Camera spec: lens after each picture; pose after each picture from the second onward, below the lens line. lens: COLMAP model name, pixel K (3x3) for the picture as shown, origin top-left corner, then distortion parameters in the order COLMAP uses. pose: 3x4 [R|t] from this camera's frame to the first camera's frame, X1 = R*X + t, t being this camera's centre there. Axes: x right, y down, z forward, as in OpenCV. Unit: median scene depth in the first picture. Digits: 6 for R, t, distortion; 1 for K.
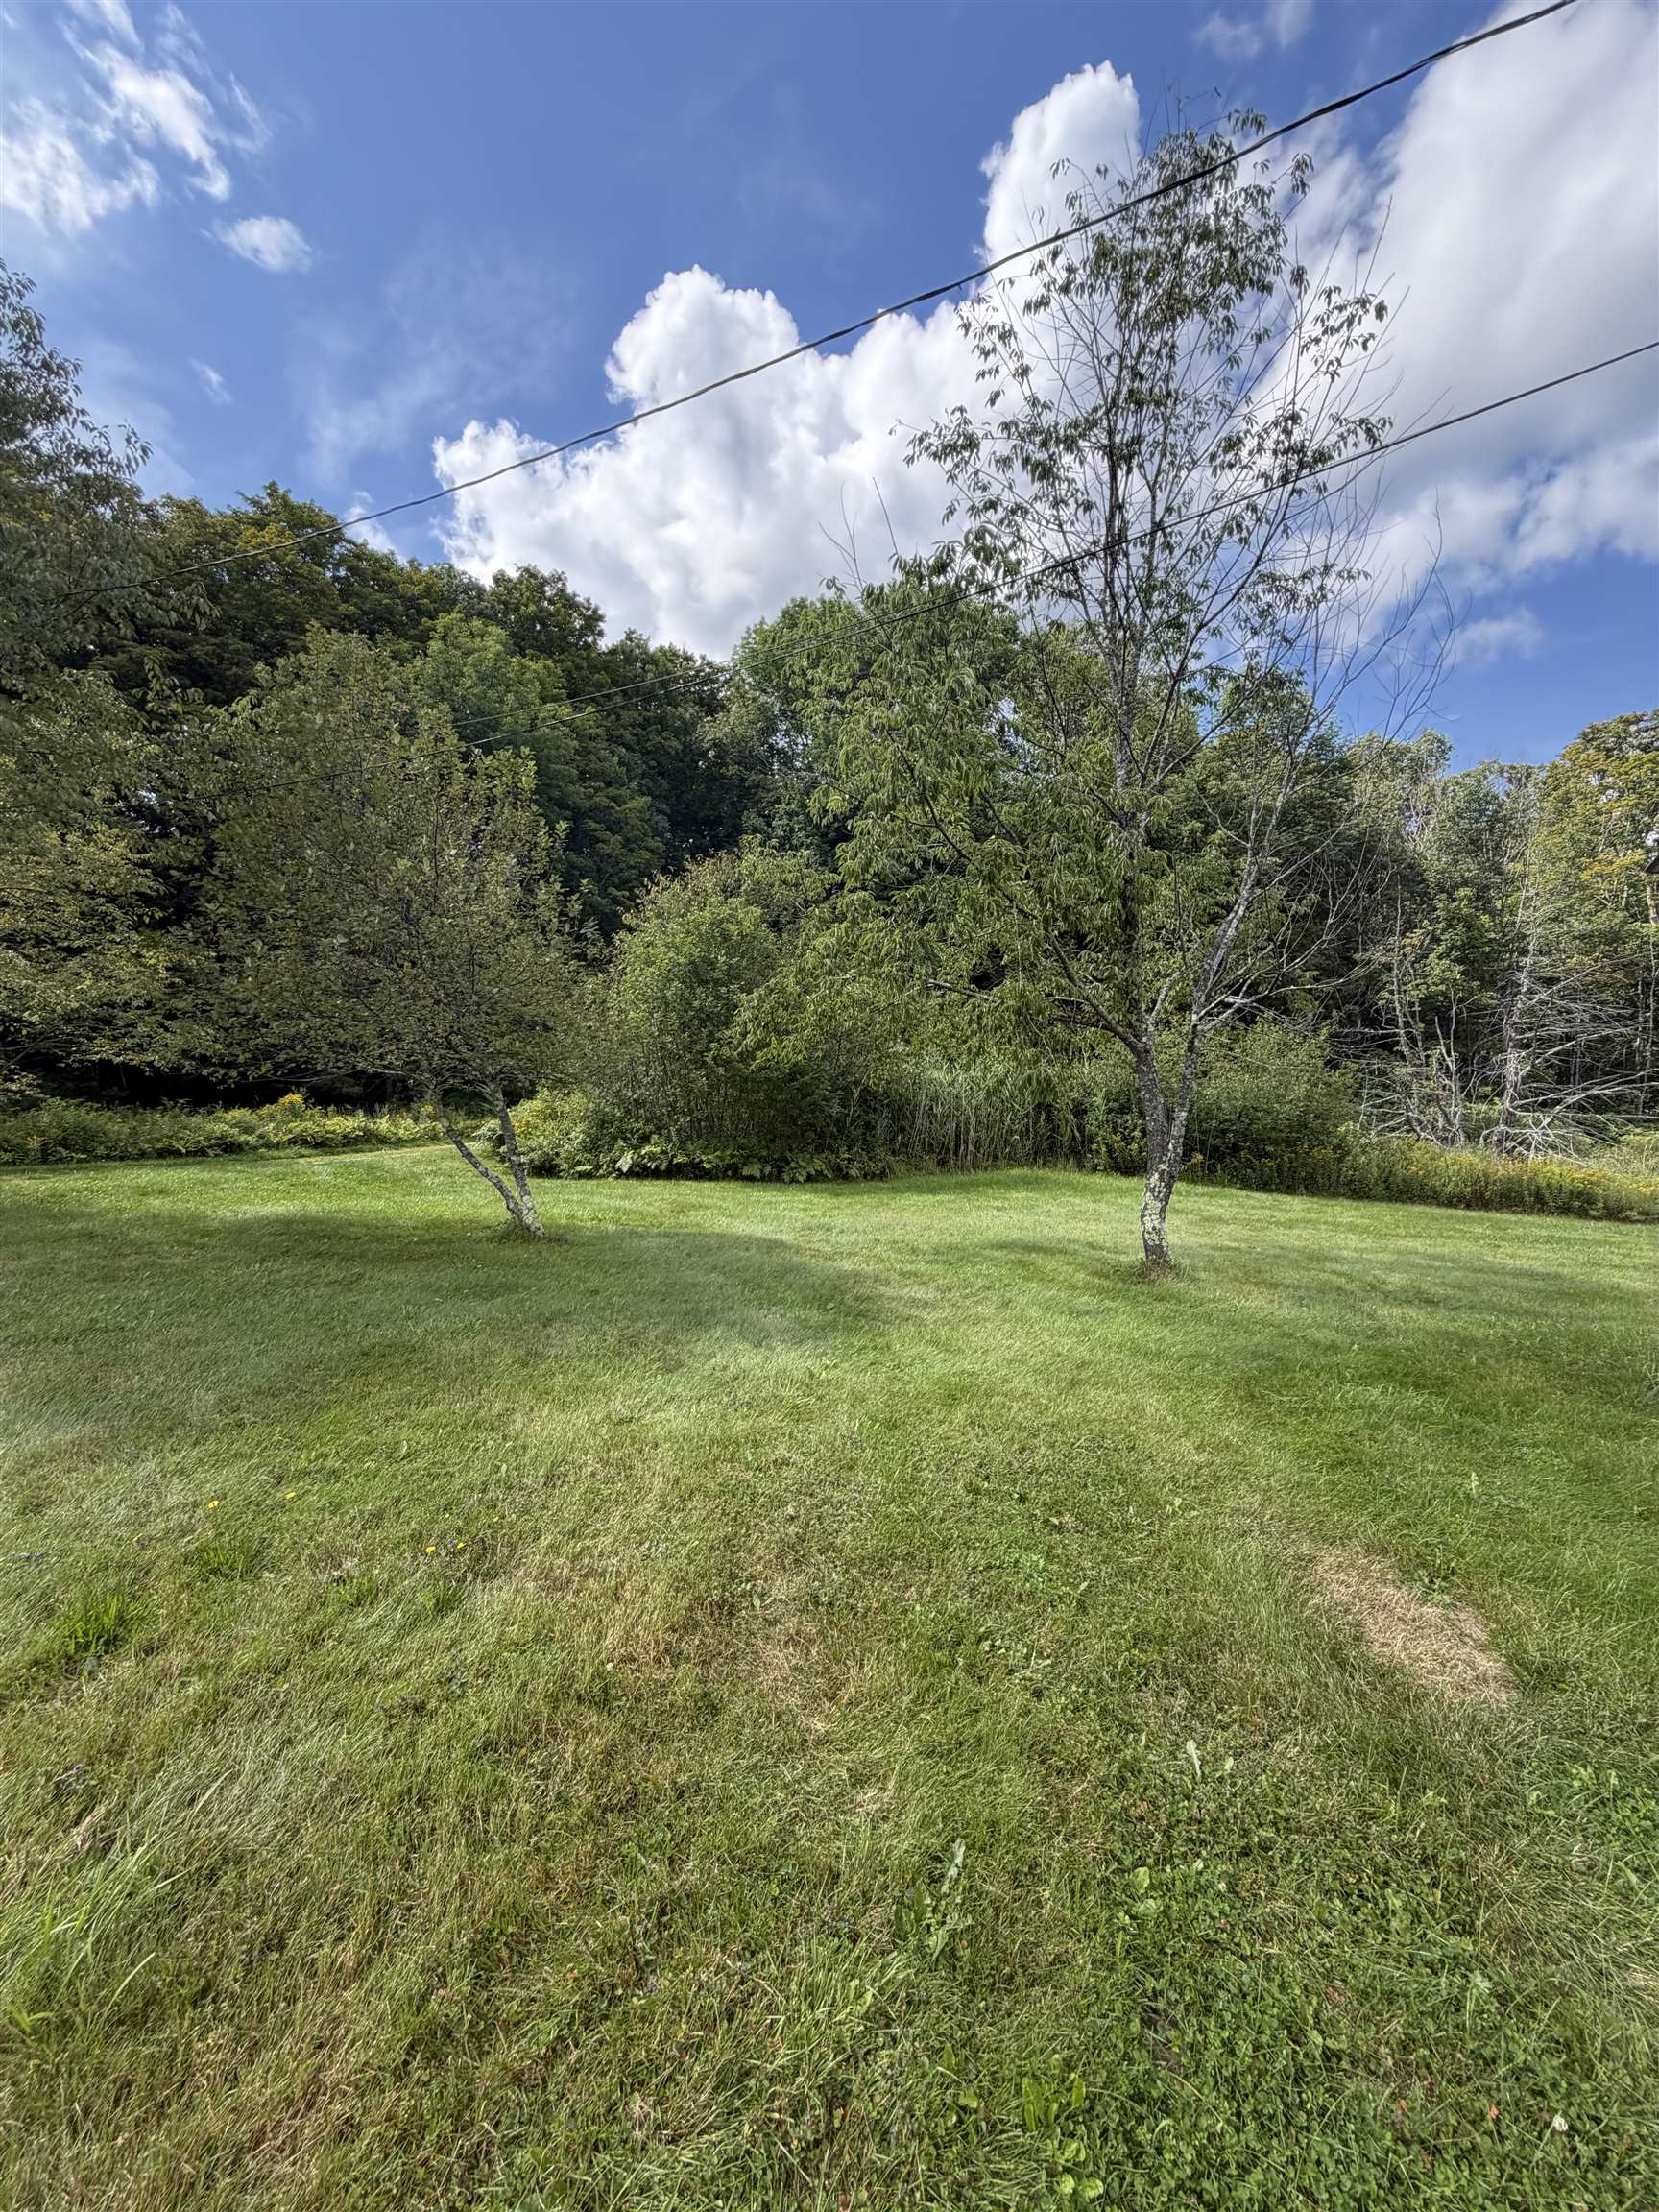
lens RADIAL K [[877.8, 0, 836.5], [0, 877.8, 1096.1], [0, 0, 1]] dist [-0.000817, 0.000049]
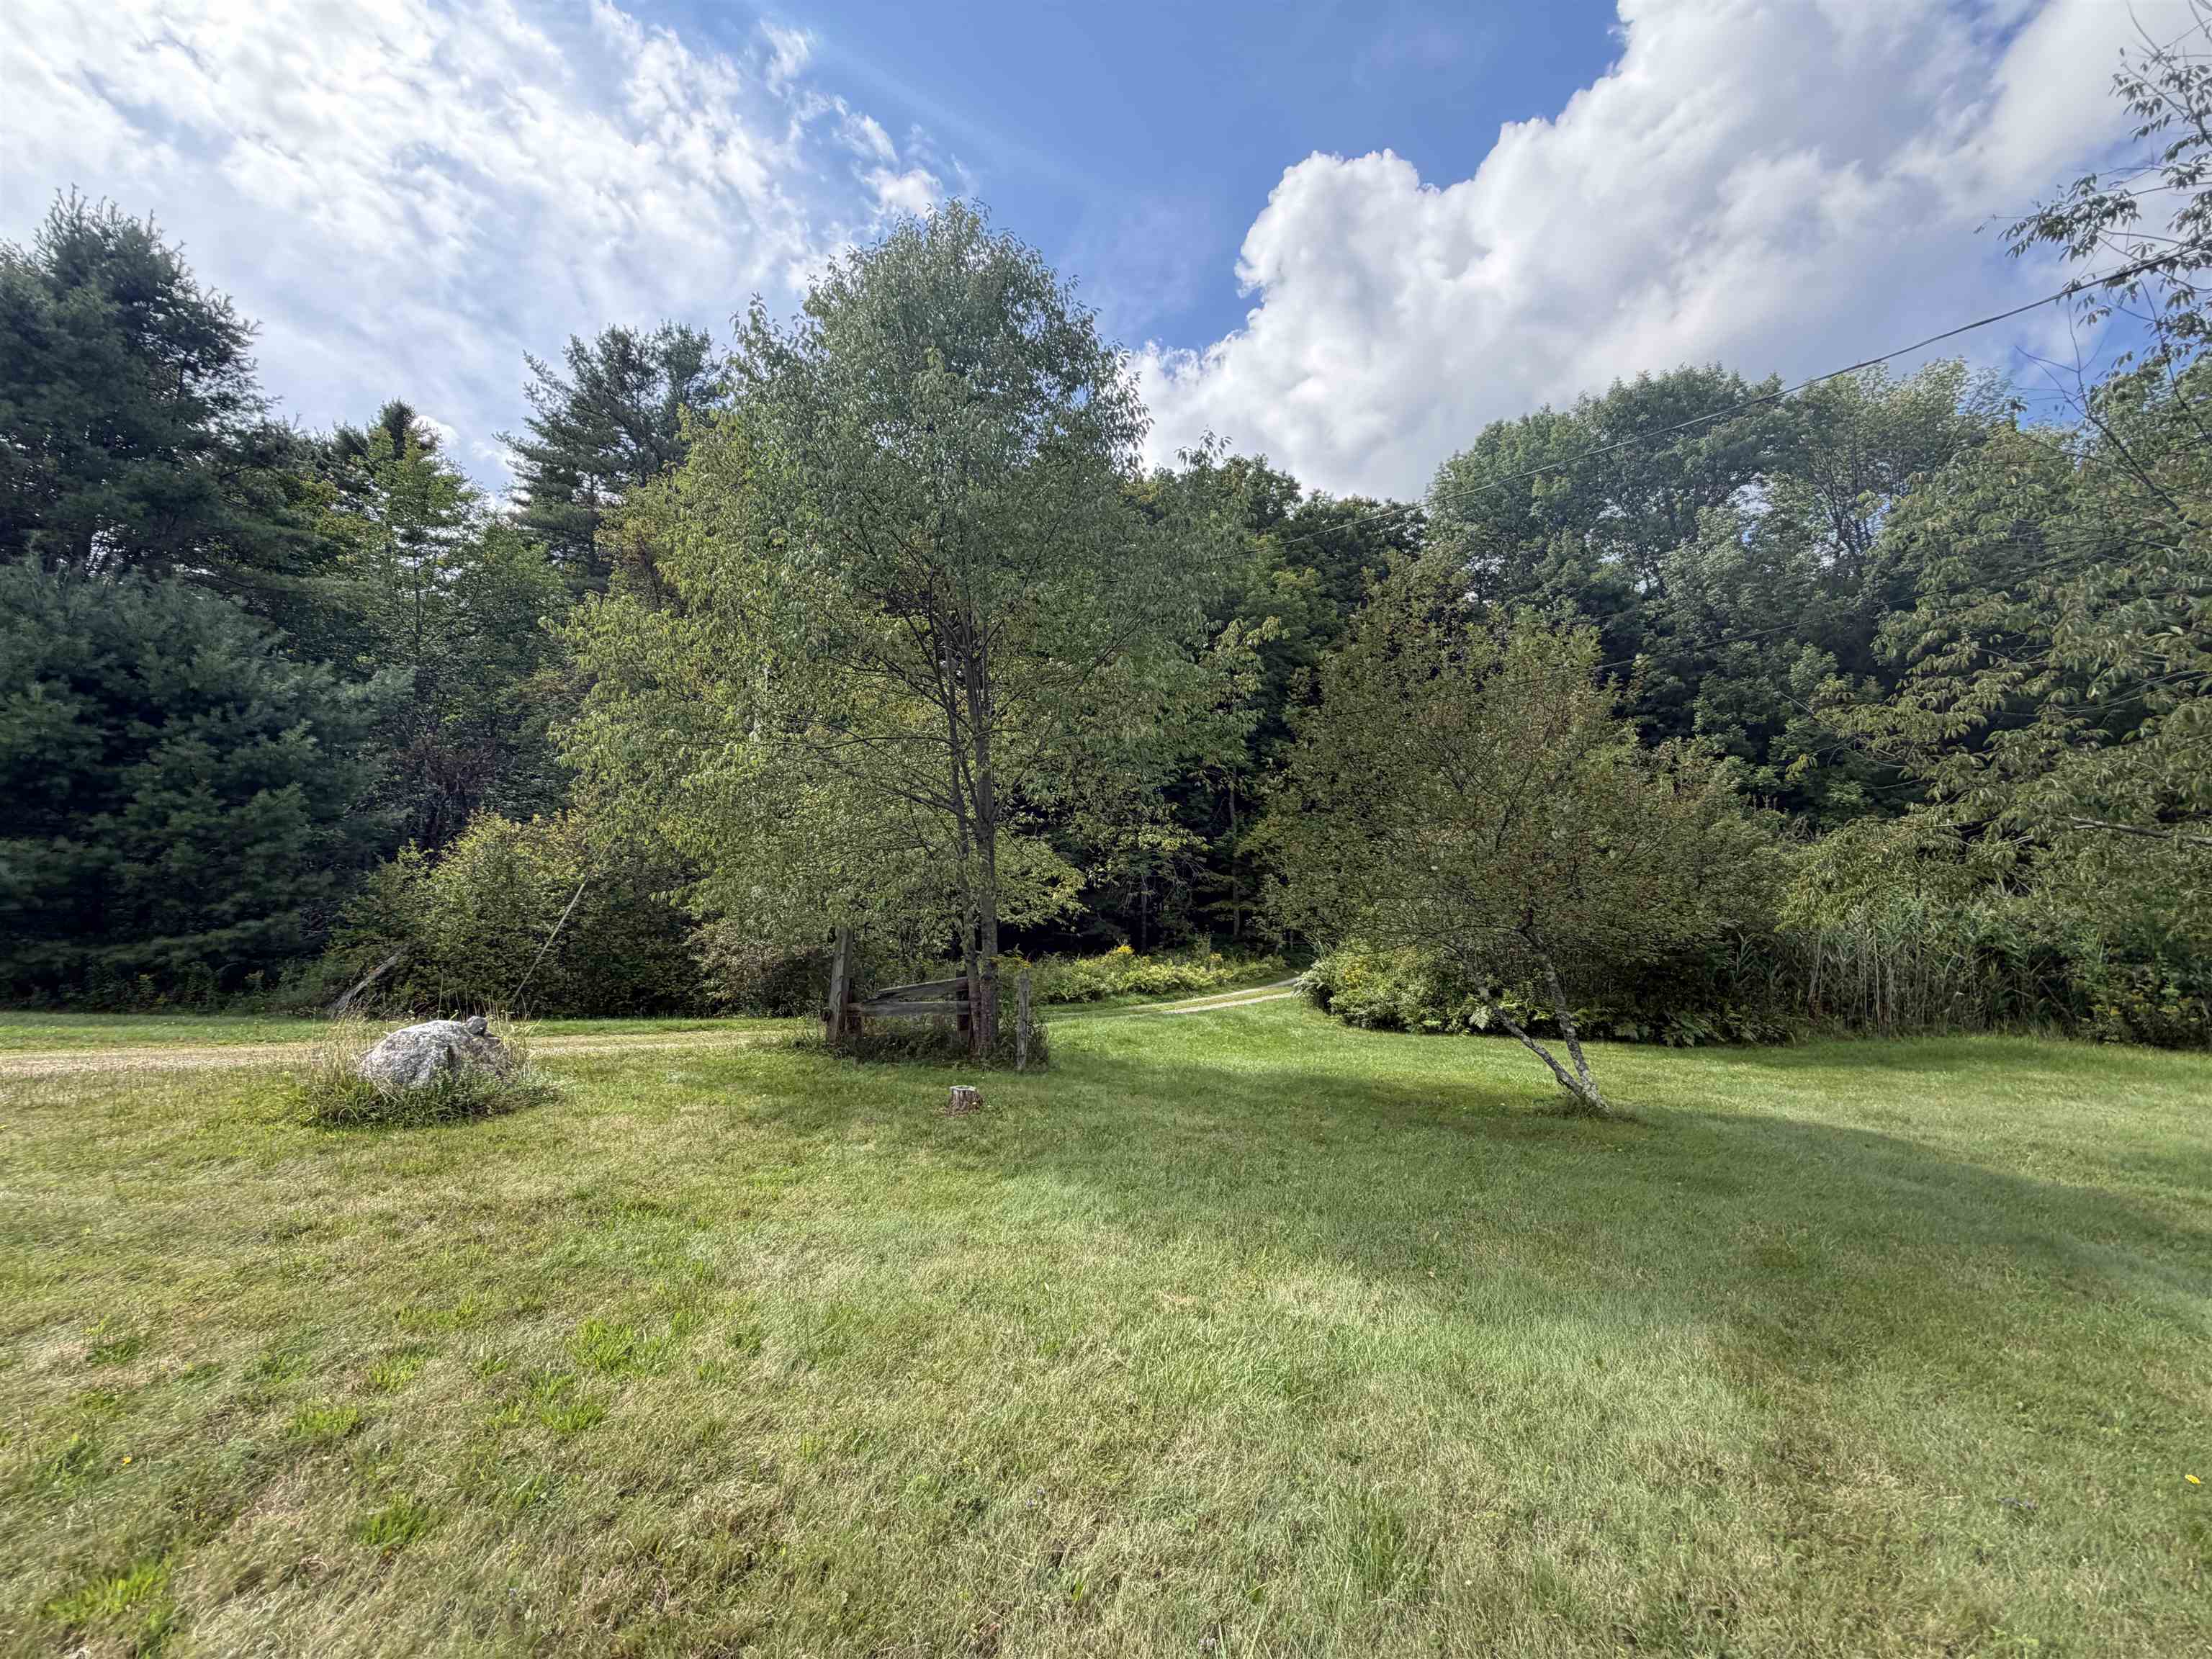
lens RADIAL K [[877.8, 0, 1099.0], [0, 877.8, 838.2], [0, 0, 1]] dist [-0.000817, 0.000049]
pose [[0.910000, -0.056844, -0.410692, -0.102225], [0.012869, 0.993952, -0.109059, -0.010014], [0.414408, 0.093958, 0.905228, -0.029825]]
